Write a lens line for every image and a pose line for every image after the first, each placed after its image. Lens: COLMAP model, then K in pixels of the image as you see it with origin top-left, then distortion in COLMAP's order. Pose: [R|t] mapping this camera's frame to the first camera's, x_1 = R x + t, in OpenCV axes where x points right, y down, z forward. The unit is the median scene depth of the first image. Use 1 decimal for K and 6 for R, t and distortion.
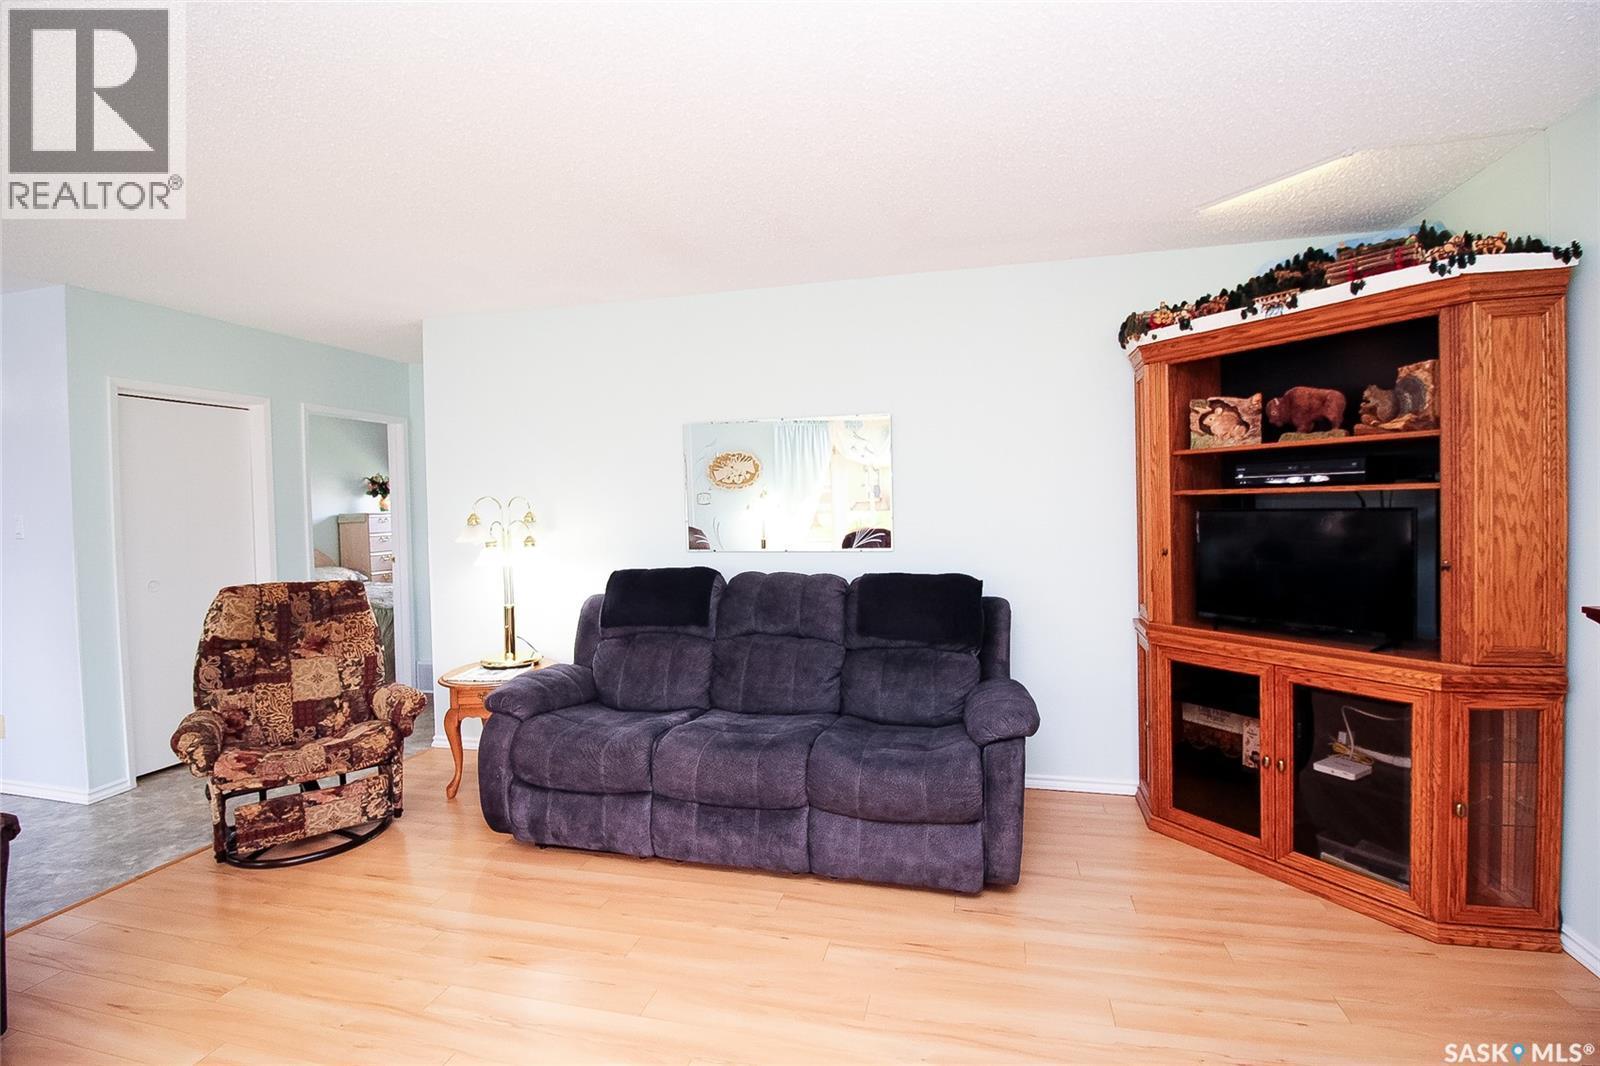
lens RADIAL K [[742.9, 0, 808.5], [0, 742.9, 527.7], [0, 0, 1]] dist [0.002072, -0.012982]
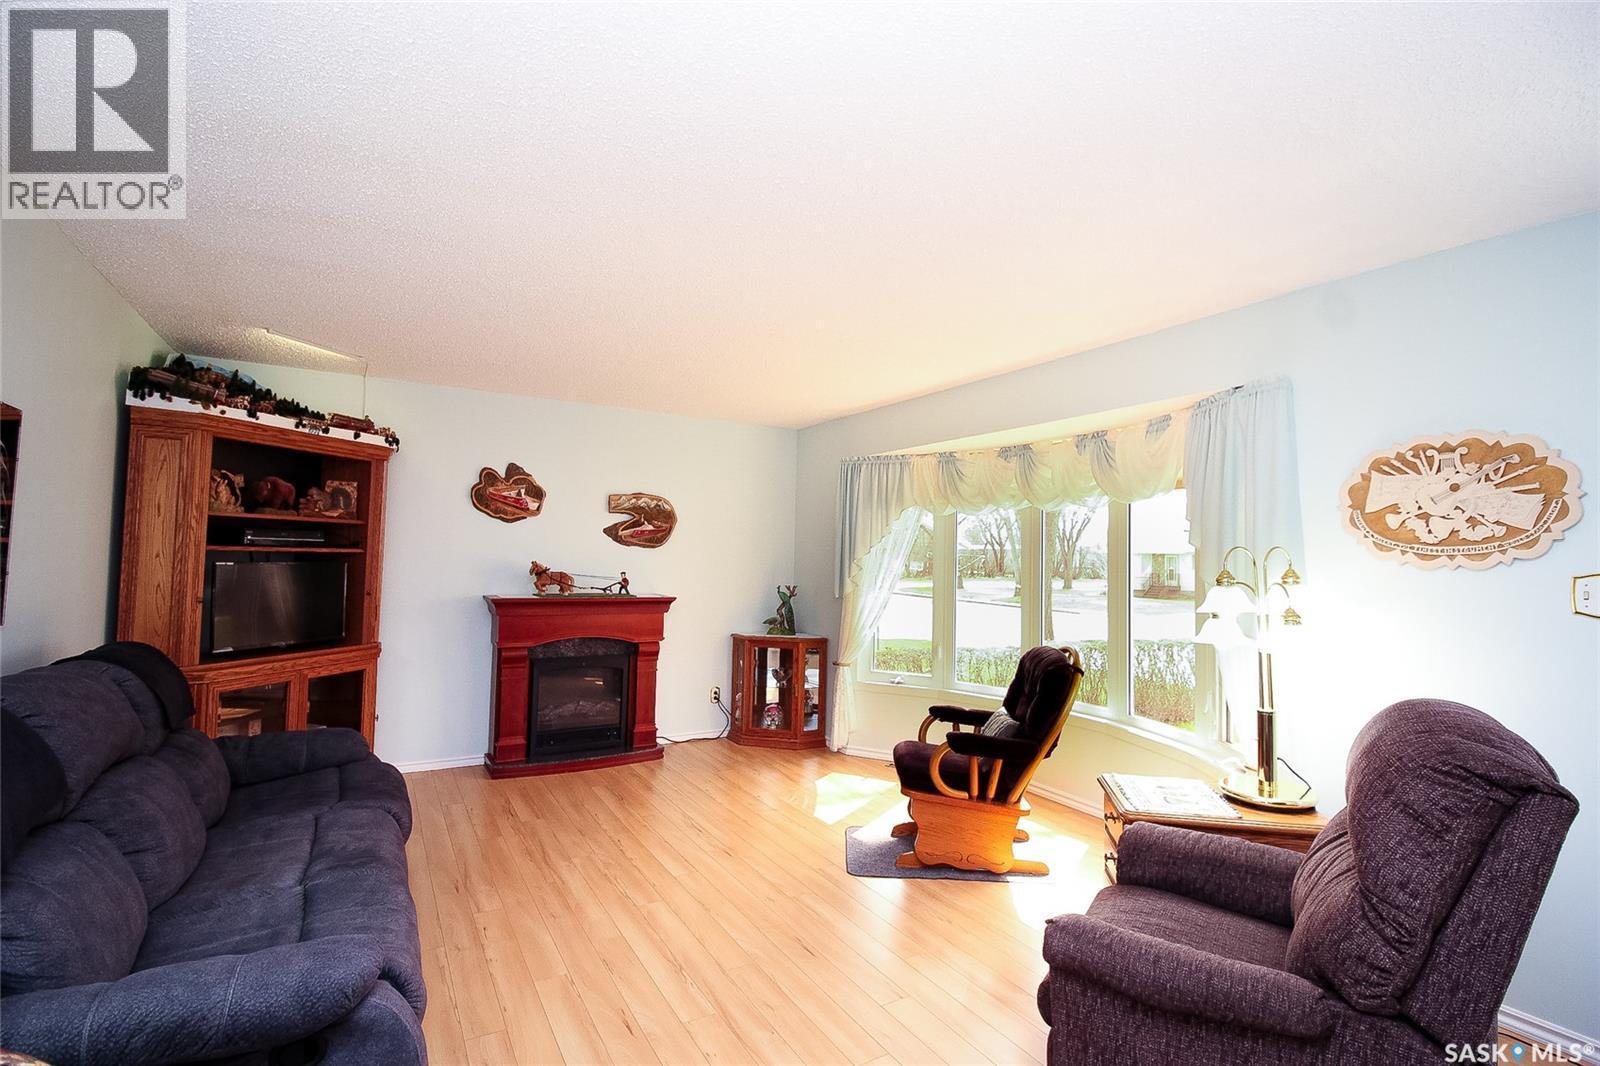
lens RADIAL K [[742.9, 0, 808.5], [0, 742.9, 527.7], [0, 0, 1]] dist [0.002072, -0.012982]
pose [[-0.695701, 0.032302, 0.717605, -1.100072], [0.010232, 0.999333, -0.035064, -0.032244], [-0.718259, -0.017052, -0.695567, 1.280295]]
